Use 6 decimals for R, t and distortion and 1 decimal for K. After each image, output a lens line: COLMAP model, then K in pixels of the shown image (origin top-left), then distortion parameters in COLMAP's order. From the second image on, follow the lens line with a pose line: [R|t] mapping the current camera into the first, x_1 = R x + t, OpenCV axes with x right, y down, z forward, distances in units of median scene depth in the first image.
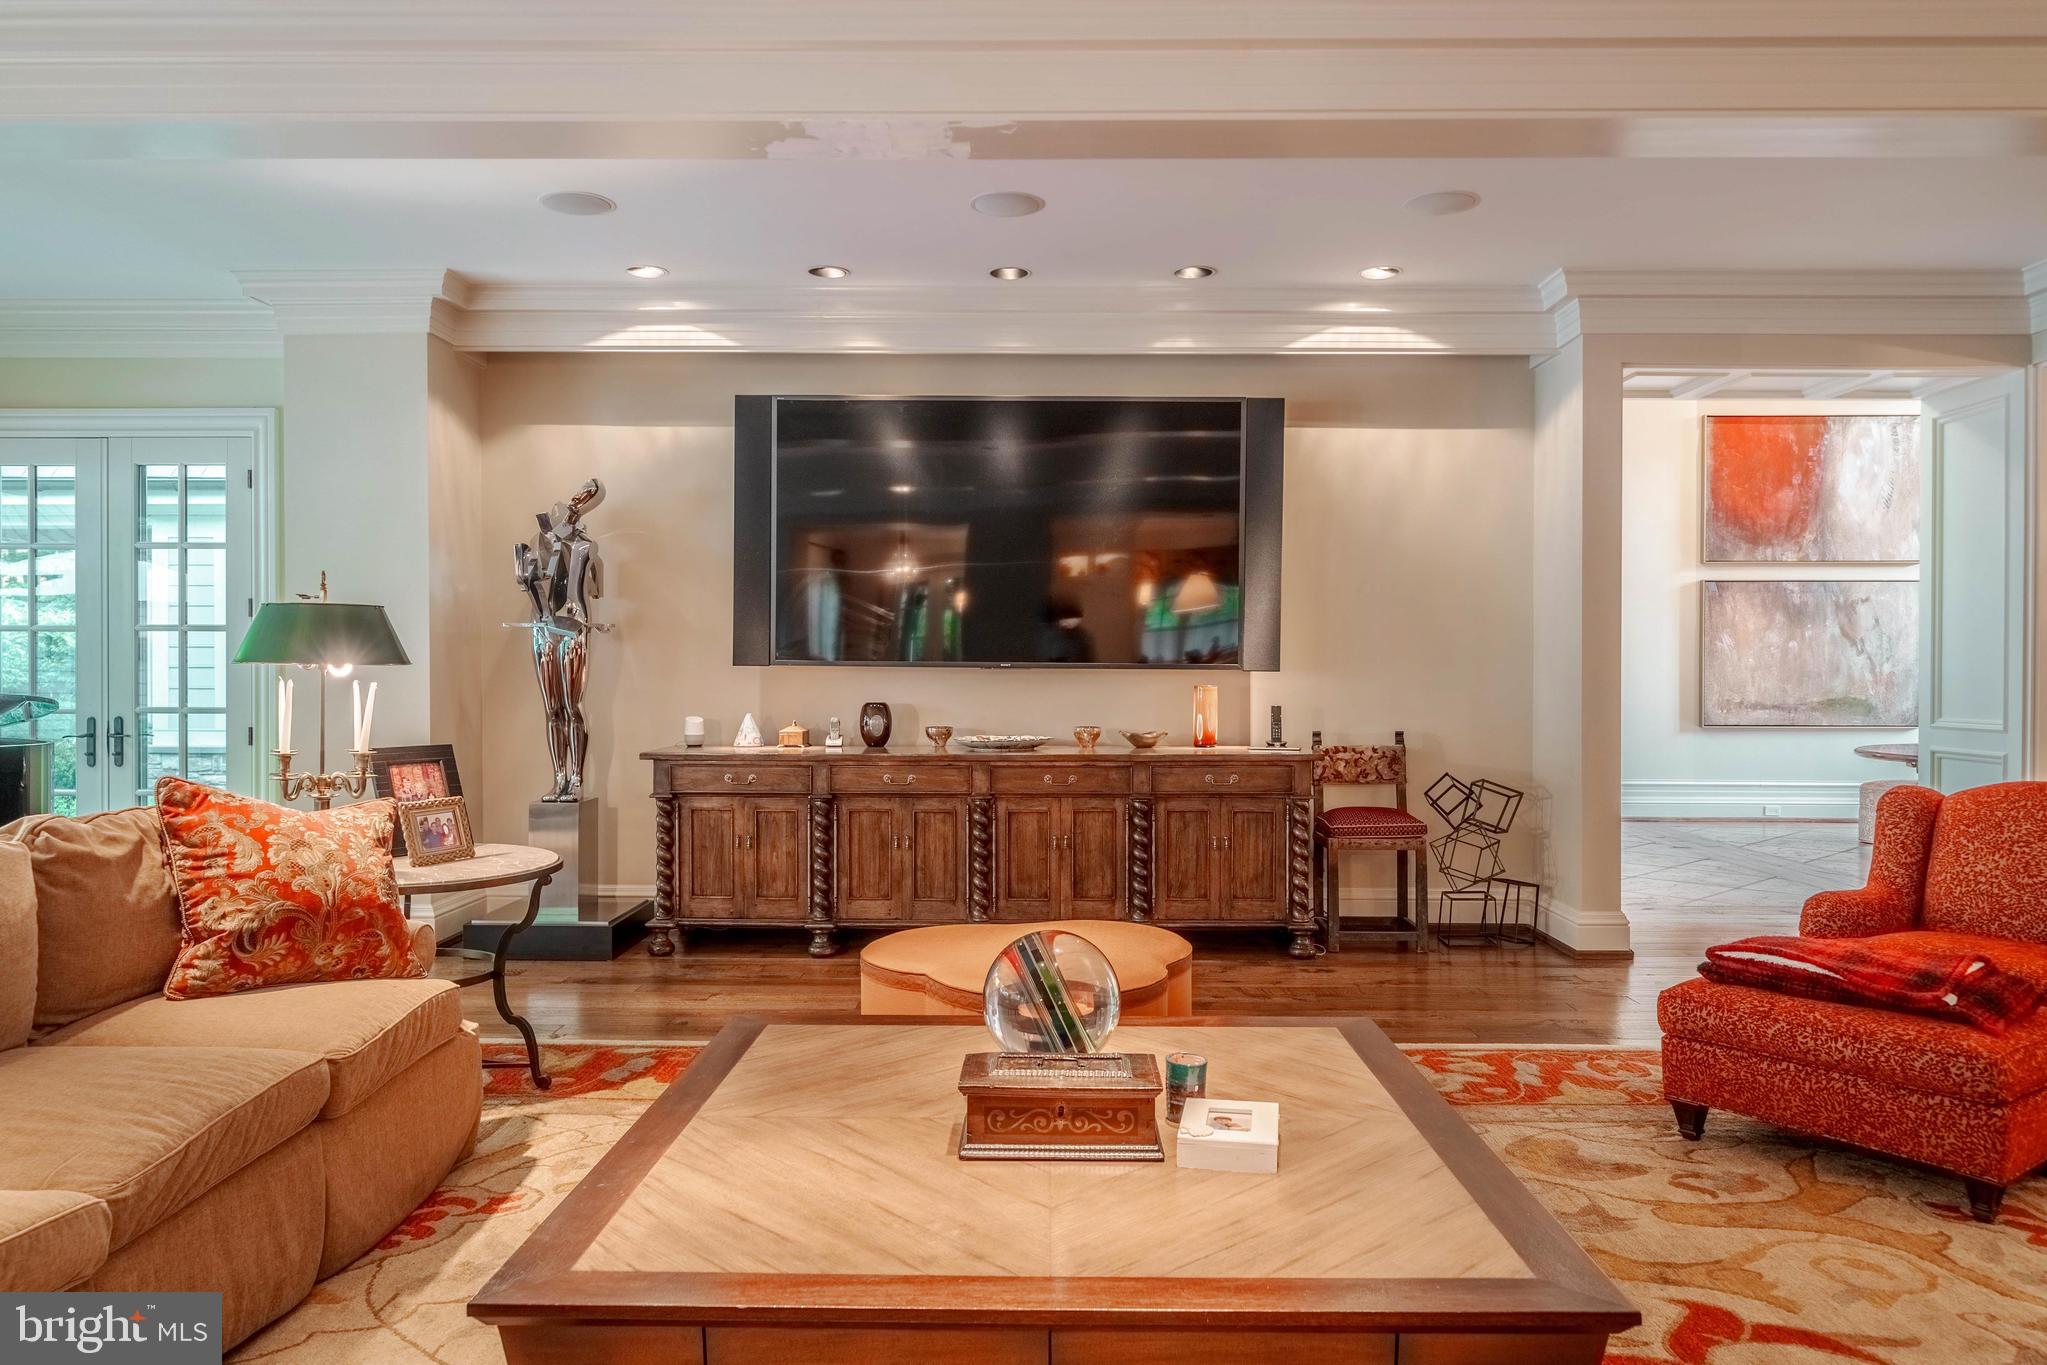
lens RADIAL K [[1447.3, 0, 1024.6], [0, 1447.3, 680.9], [0, 0, 1]] dist [0.002539, -0.005534]
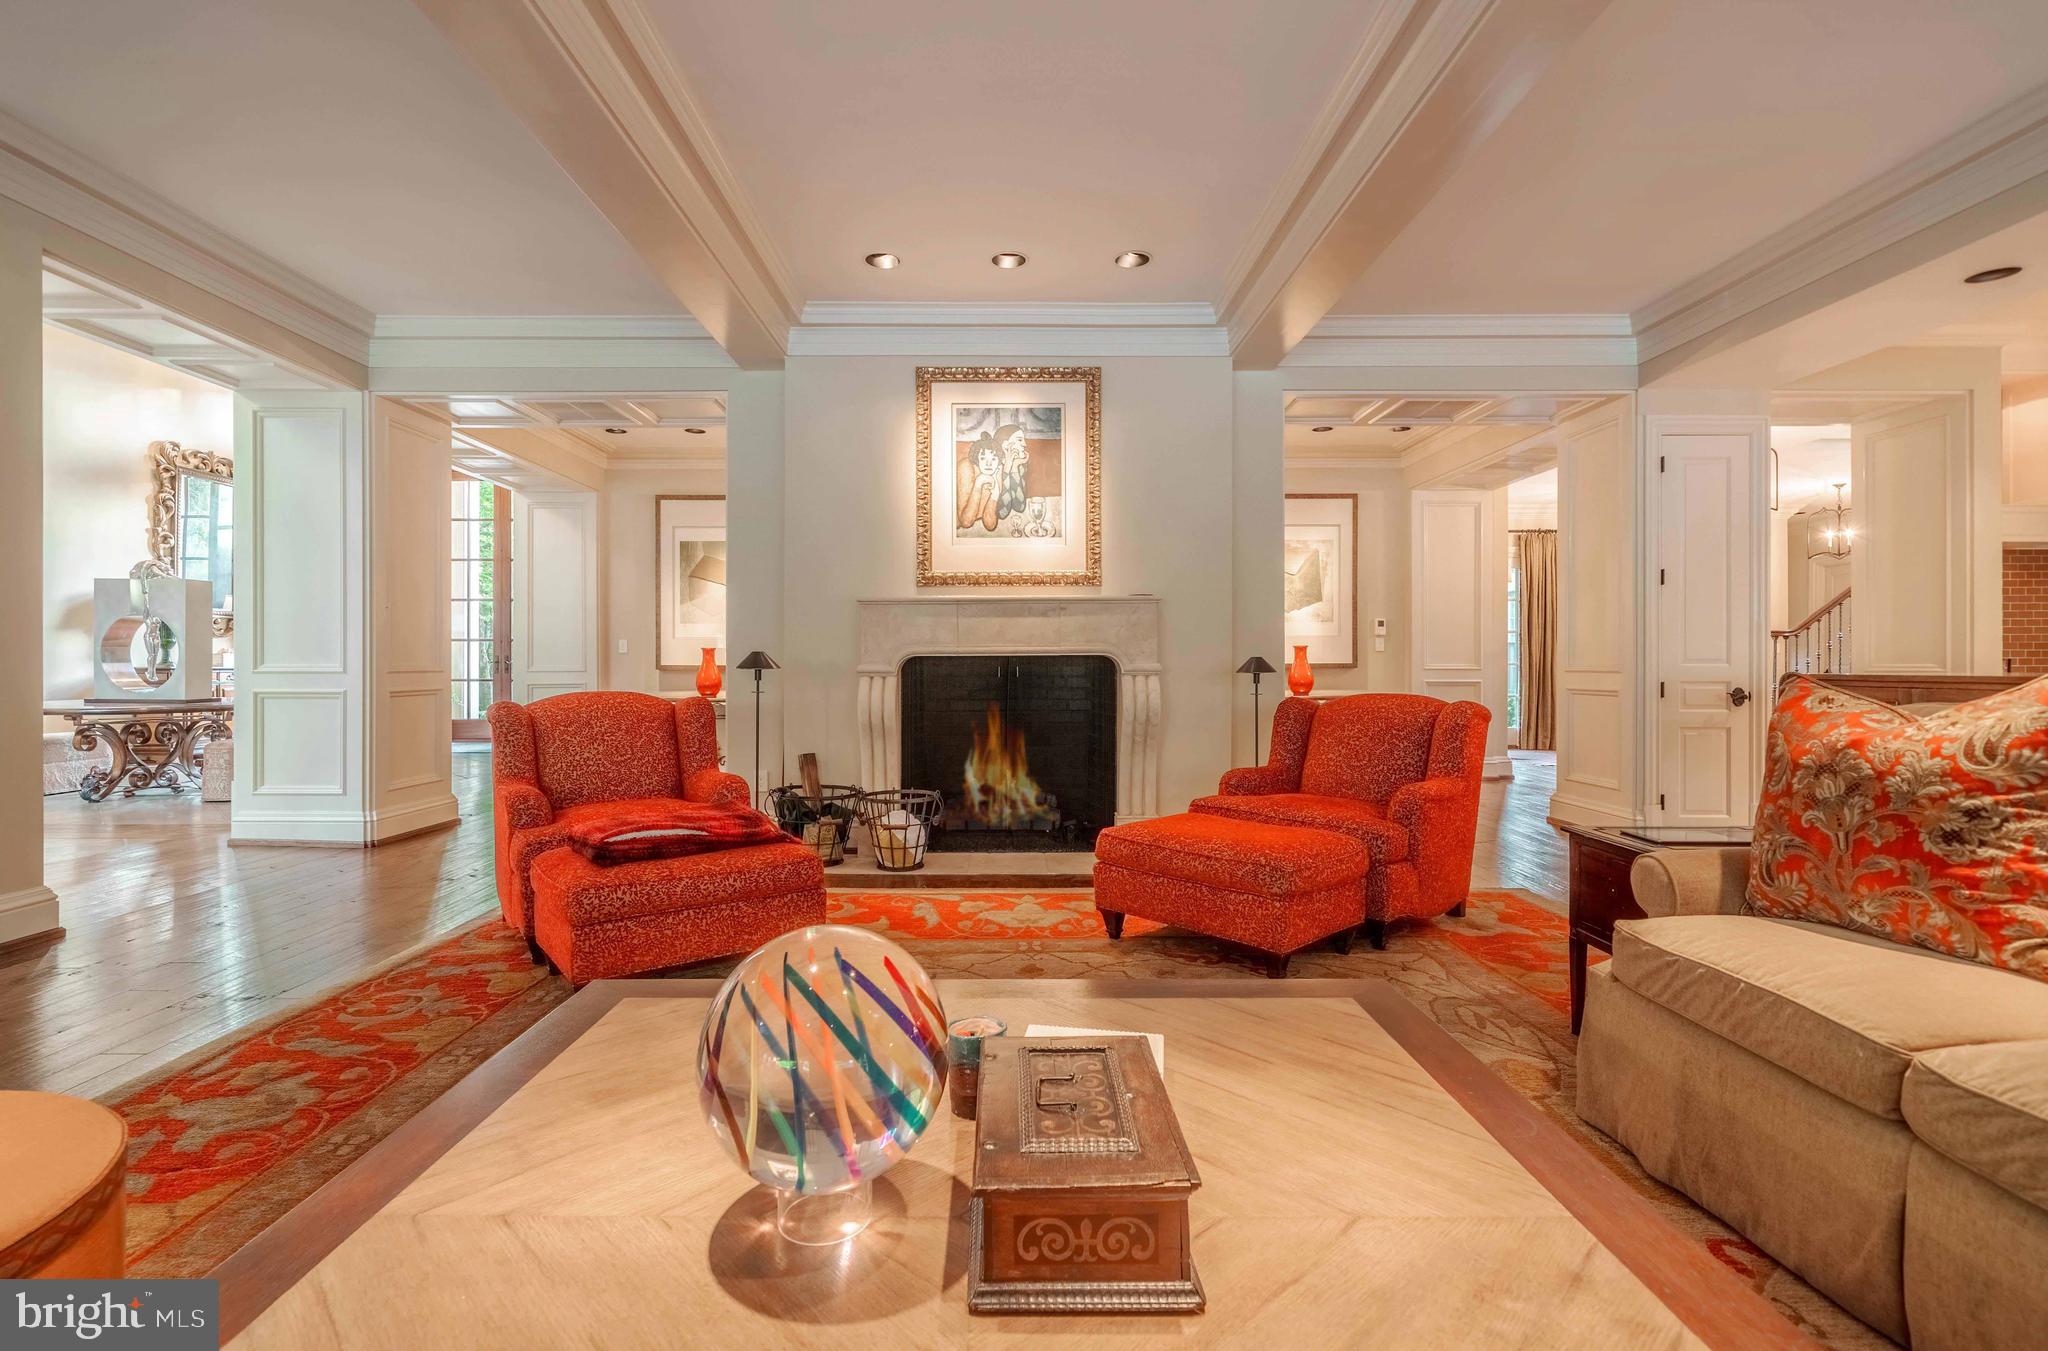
lens RADIAL K [[920.4, 0, 1032.4], [0, 920.4, 666.6], [0, 0, 1]] dist [0.000057, -0.000295]
pose [[-0.040599, -0.003493, 0.999169, -0.157937], [0.009496, 0.999947, 0.003882, 0.032585], [-0.999130, 0.009646, -0.040563, 0.432509]]
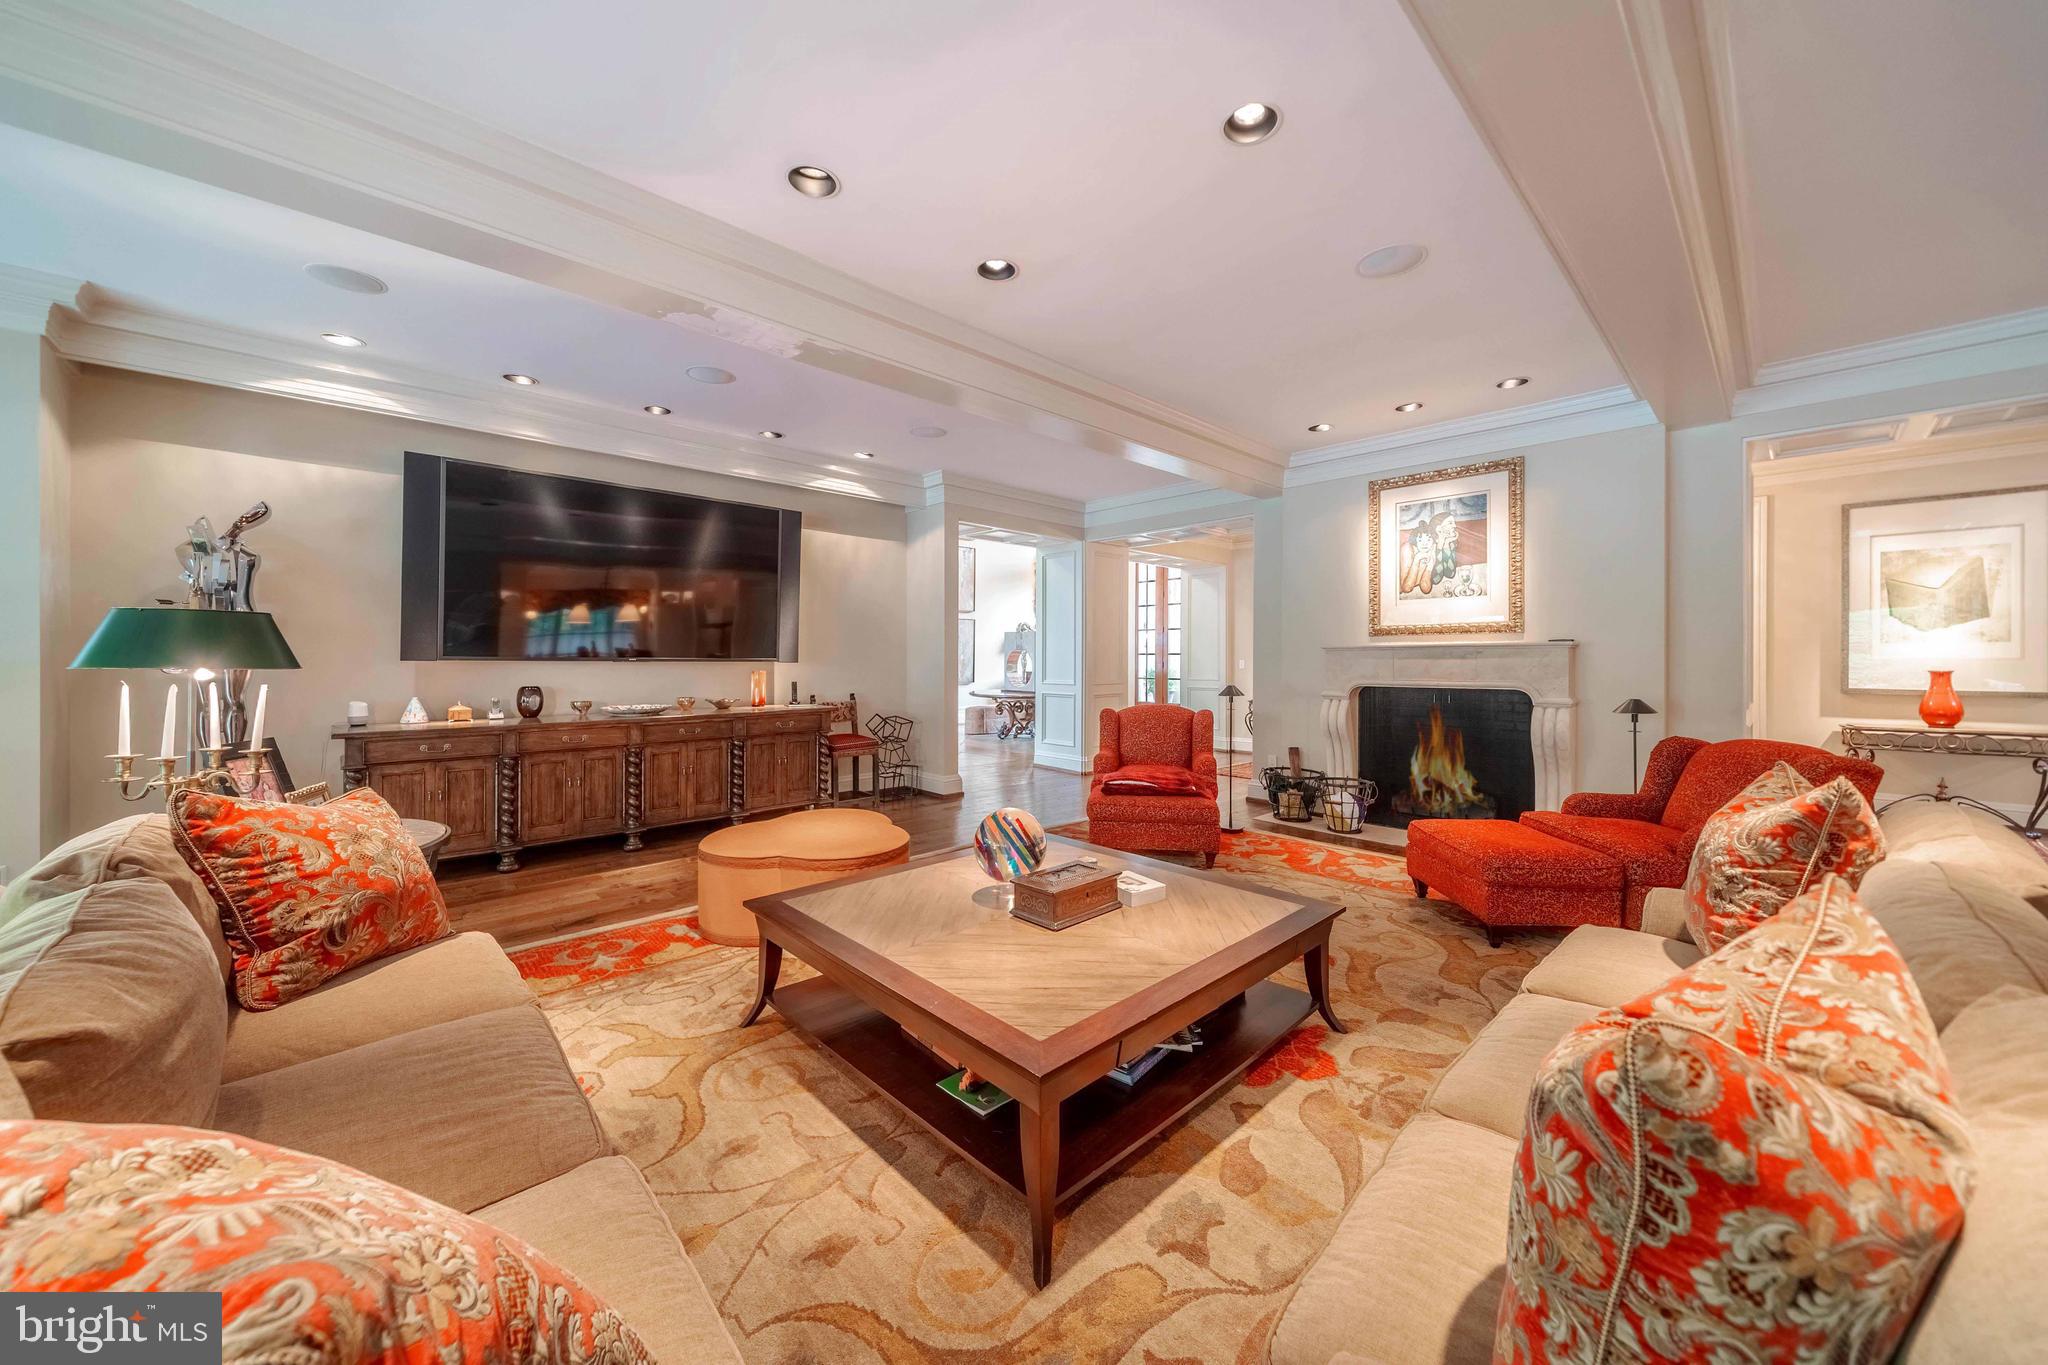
lens RADIAL K [[759.0, 0, 1047.7], [0, 759.0, 657.4], [0, 0, 1]] dist [-0.005650, -0.000165]
pose [[0.688643, -0.001556, 0.725099, -0.311461], [0.003682, 0.999992, -0.001350, -0.011258], [-0.725091, 0.003600, 0.688644, 0.129004]]
